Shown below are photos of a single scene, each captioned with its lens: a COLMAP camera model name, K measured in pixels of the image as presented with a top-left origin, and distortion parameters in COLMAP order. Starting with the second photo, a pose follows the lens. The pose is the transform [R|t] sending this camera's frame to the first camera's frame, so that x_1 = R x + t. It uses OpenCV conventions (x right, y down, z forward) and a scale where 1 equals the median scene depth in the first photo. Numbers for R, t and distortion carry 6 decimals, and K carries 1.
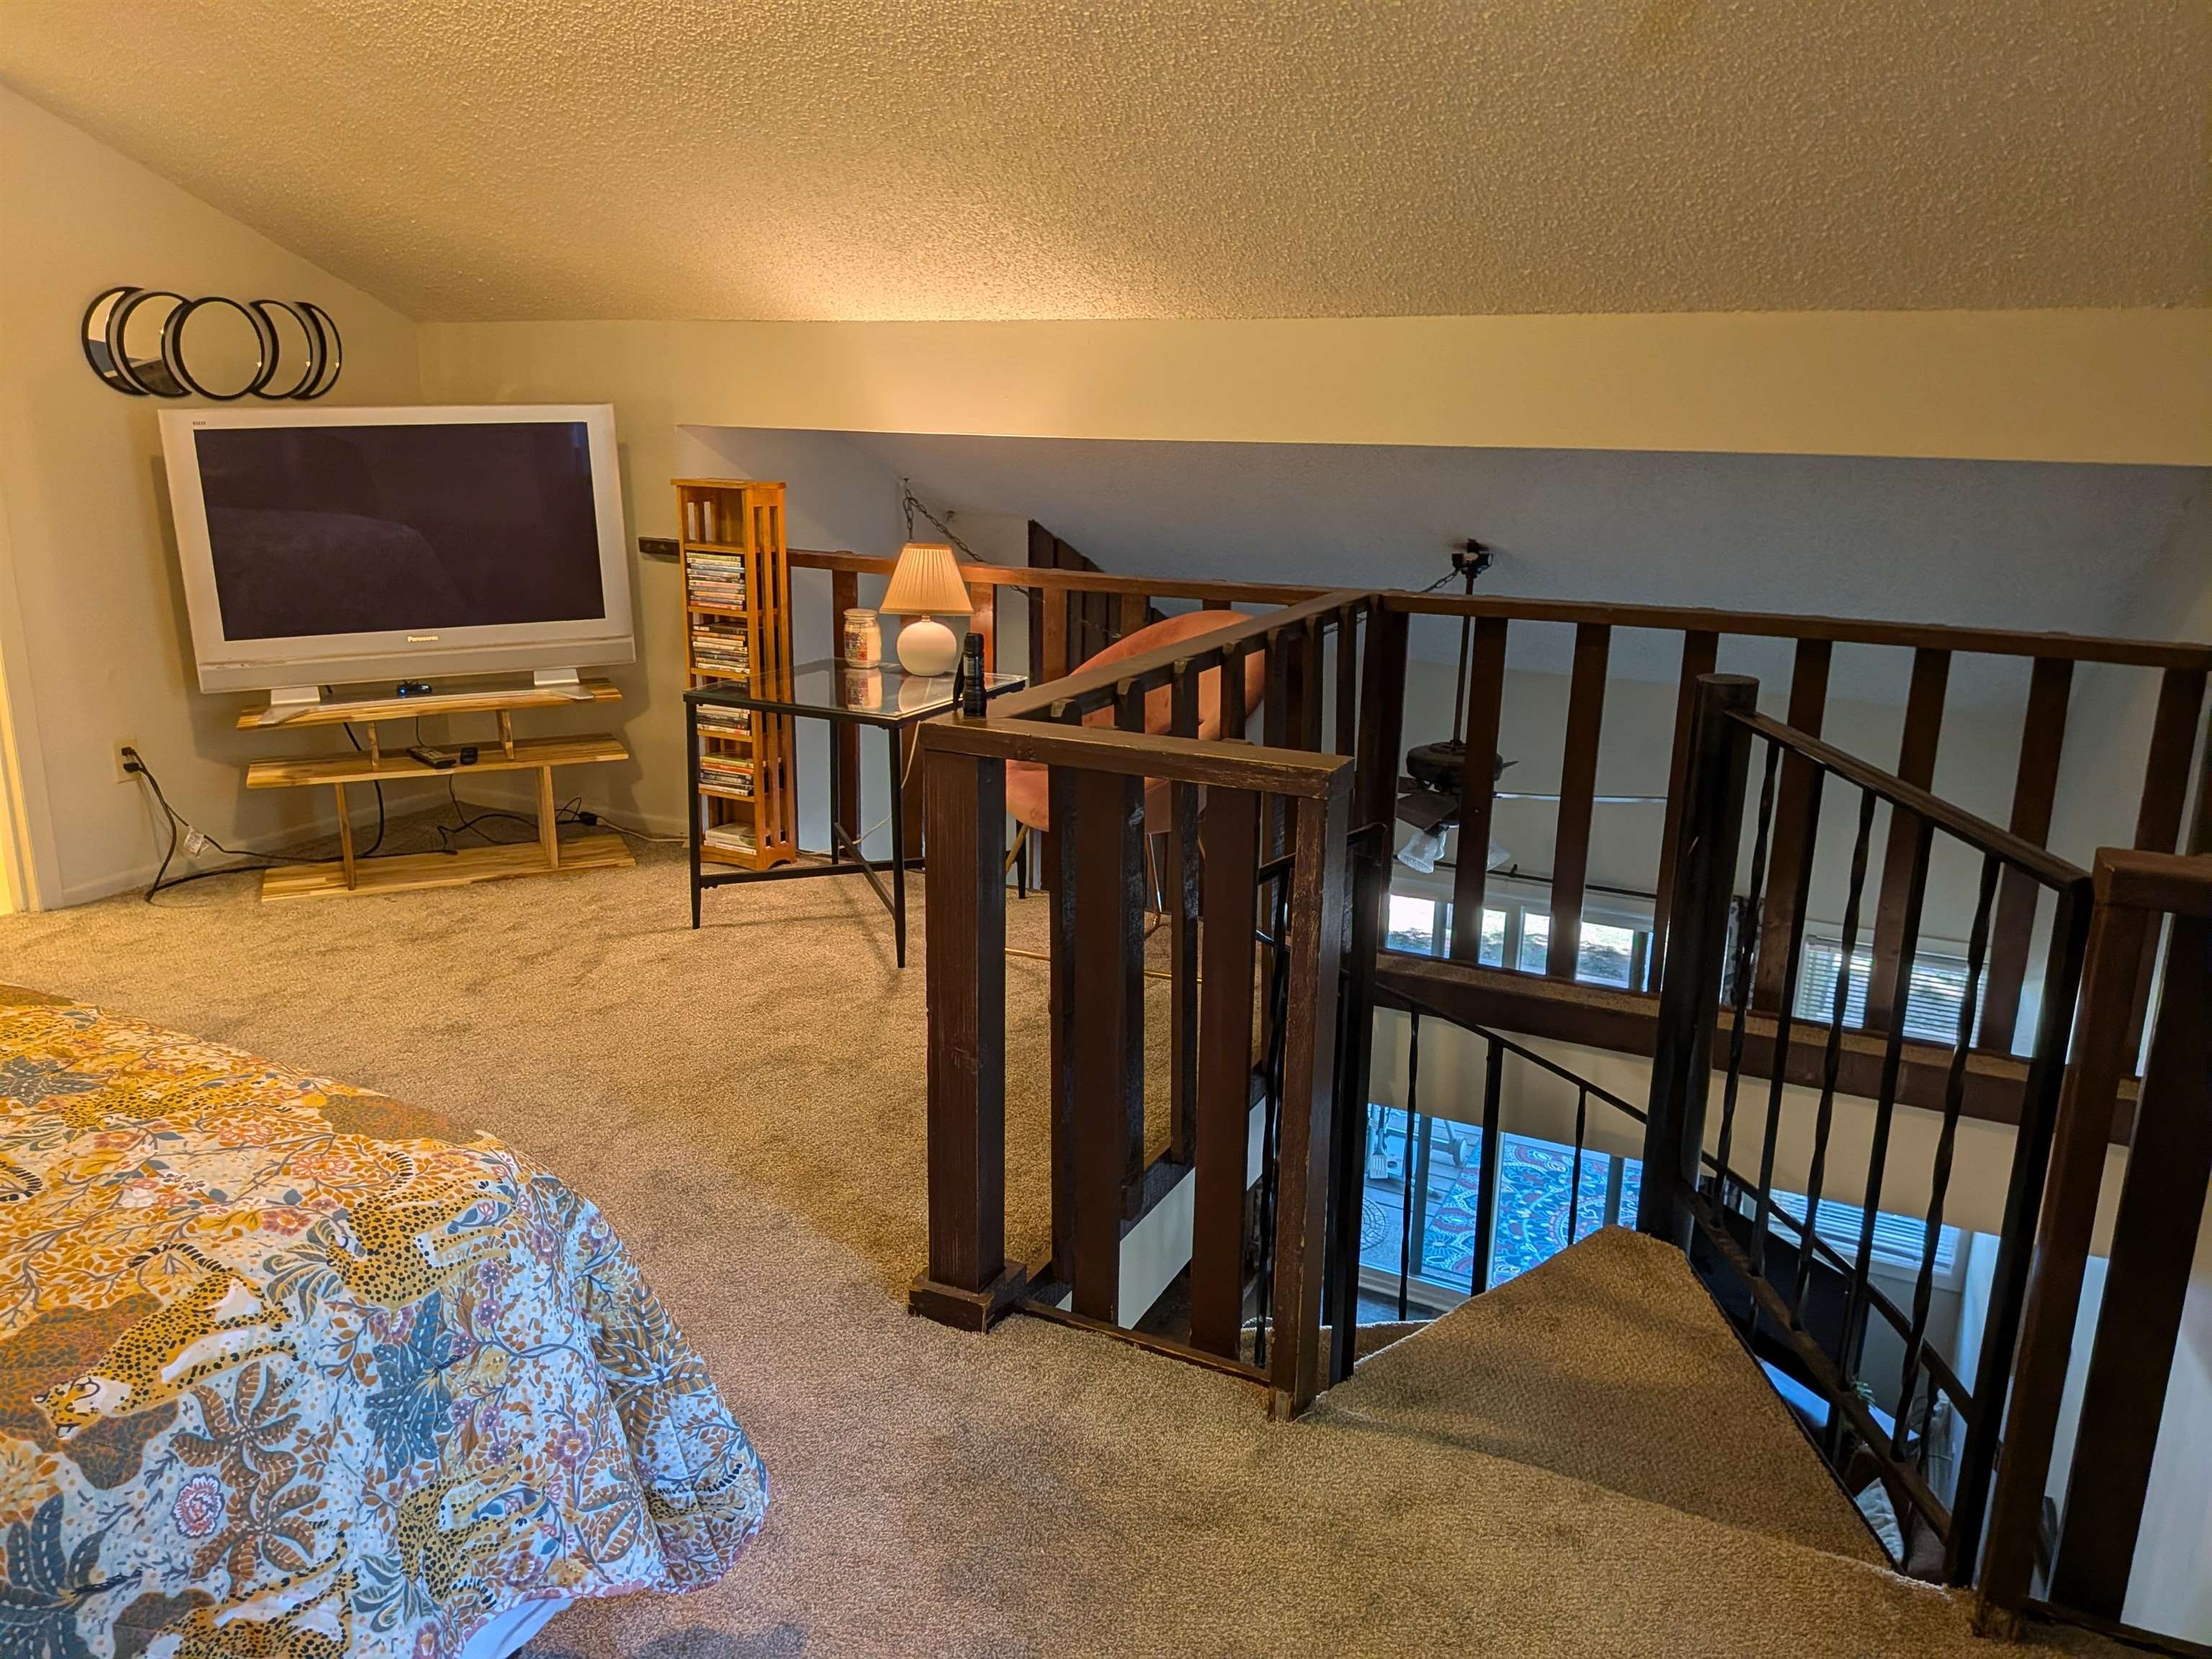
lens RADIAL K [[1612.9, 0, 1087.9], [0, 1612.9, 838.4], [0, 0, 1]] dist [0.051615, -0.084968]
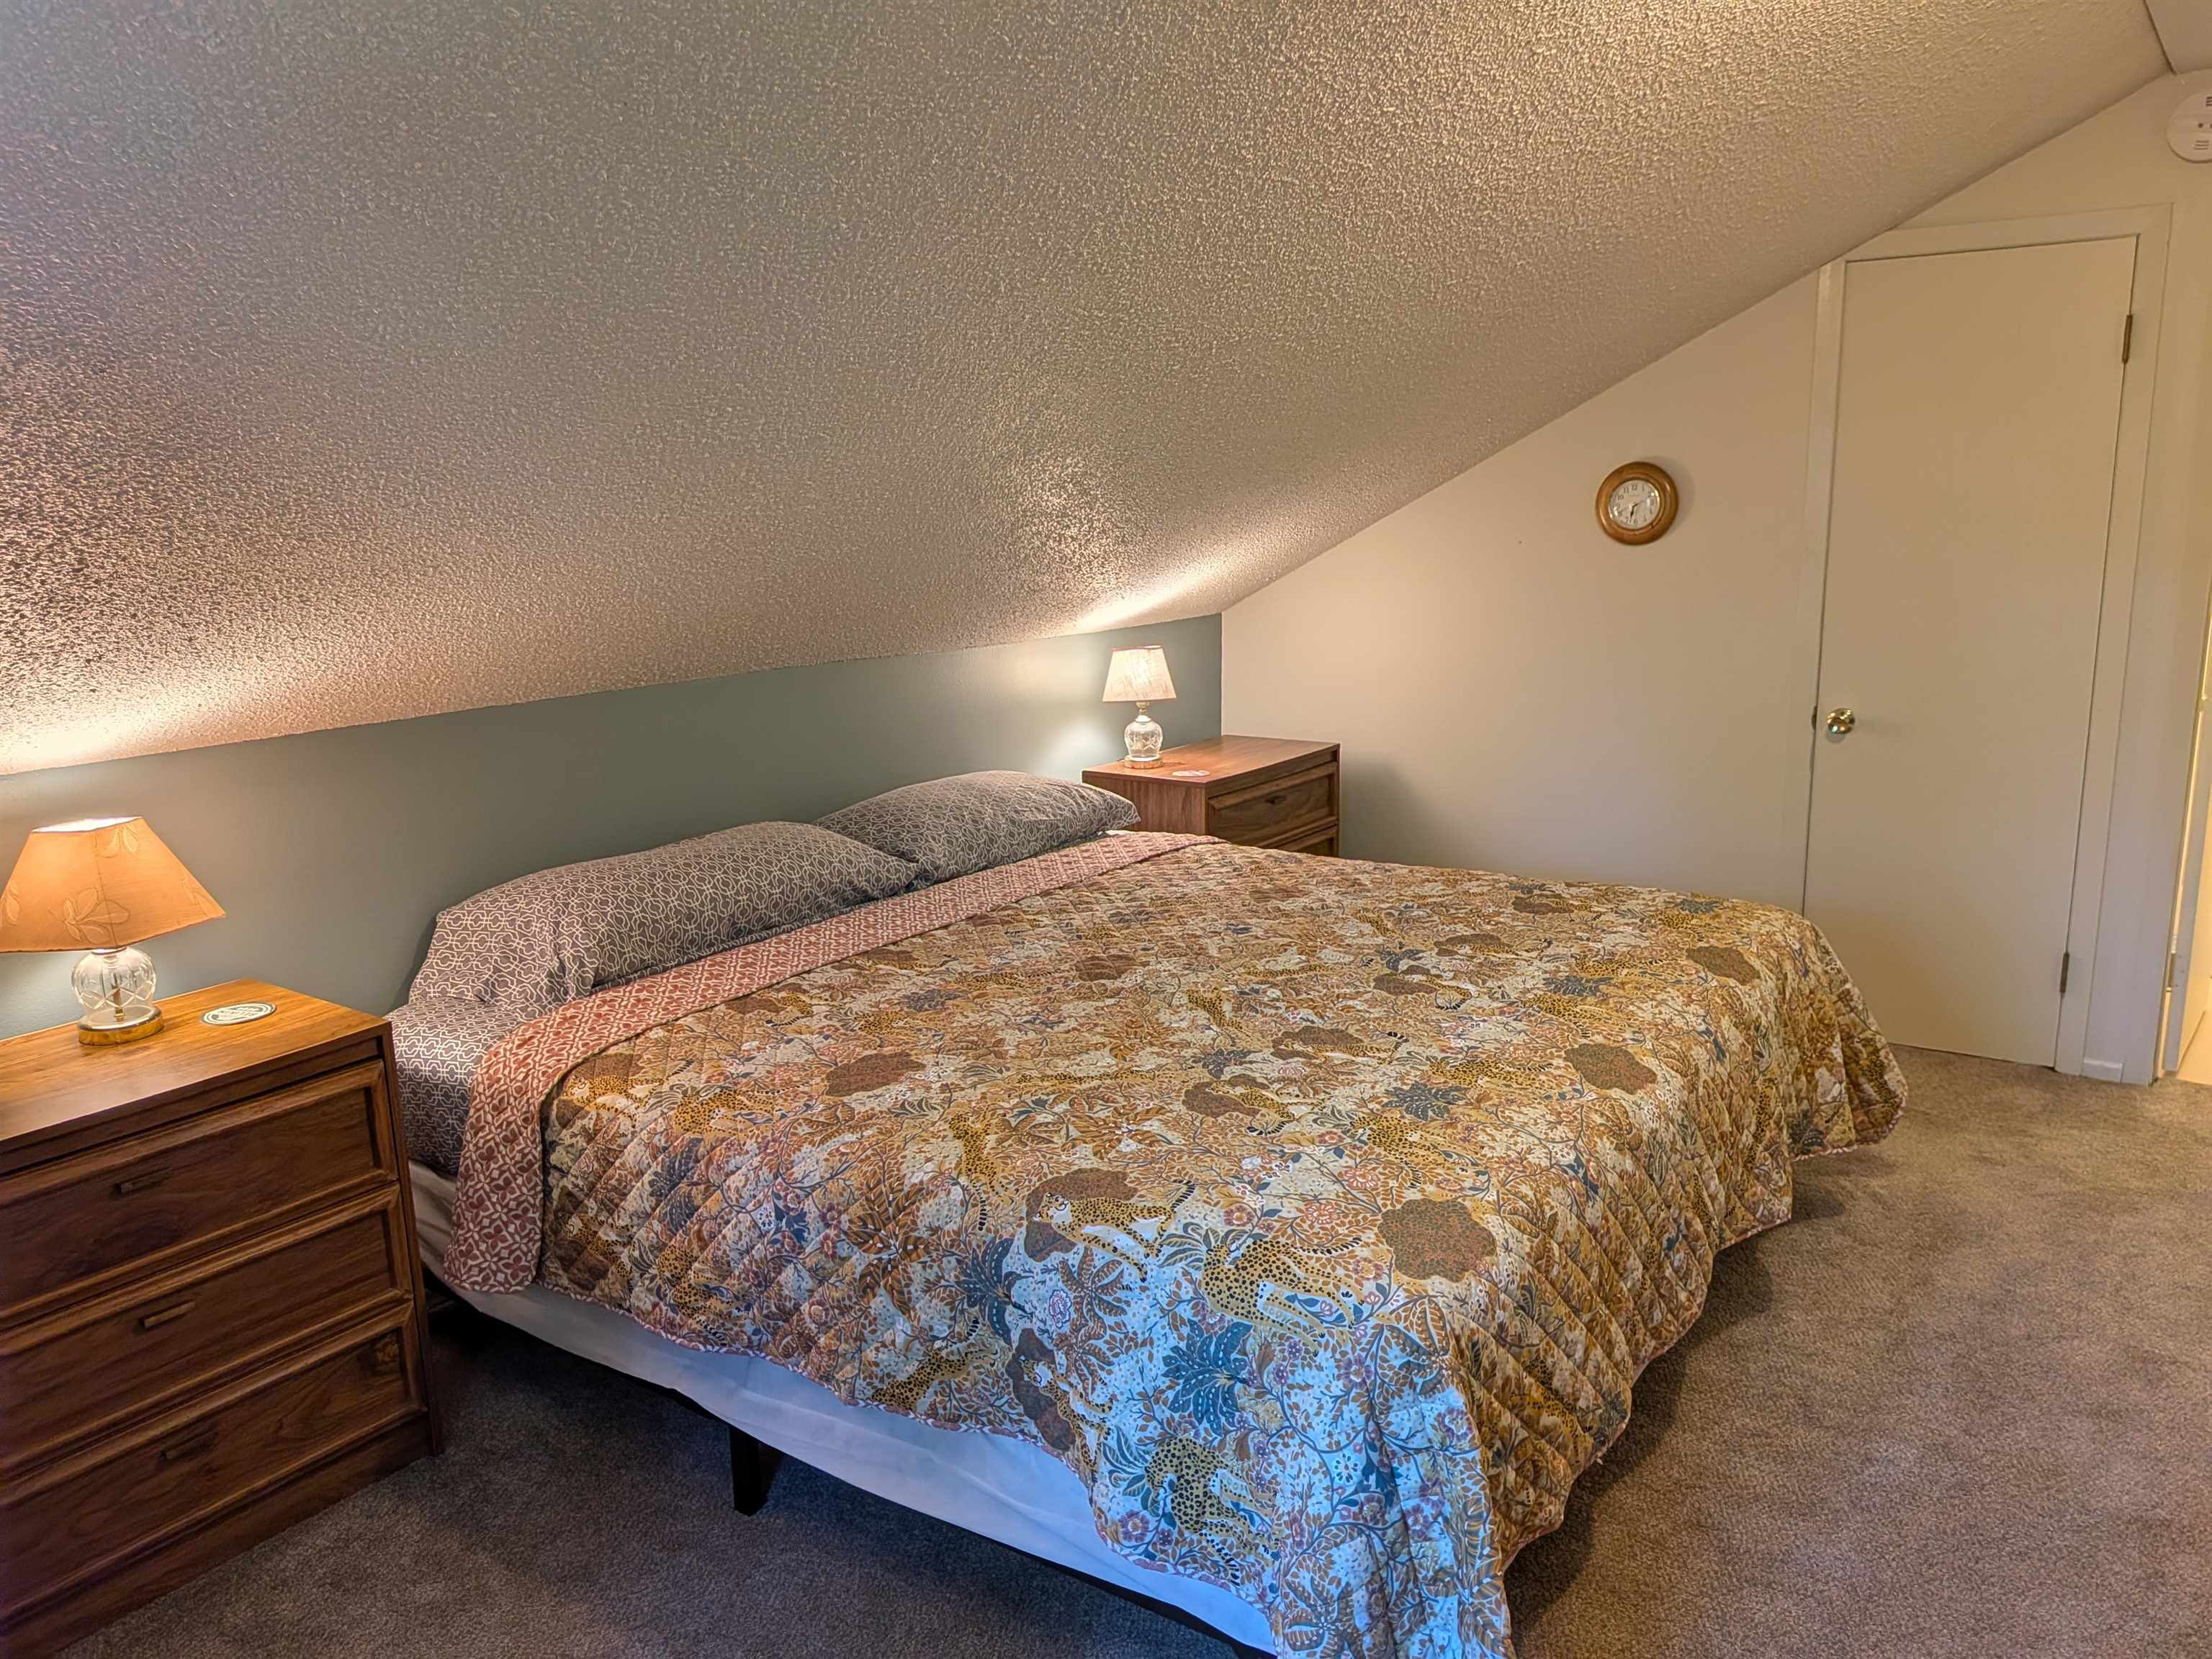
lens RADIAL K [[1612.9, 0, 1123.1], [0, 1612.9, 830.6], [0, 0, 1]] dist [0.051615, -0.084968]
pose [[-0.139461, 0.189407, -0.971944, 0.269623], [-0.242343, 0.945159, 0.218961, -0.119810], [0.960115, 0.266080, -0.085911, 0.304889]]
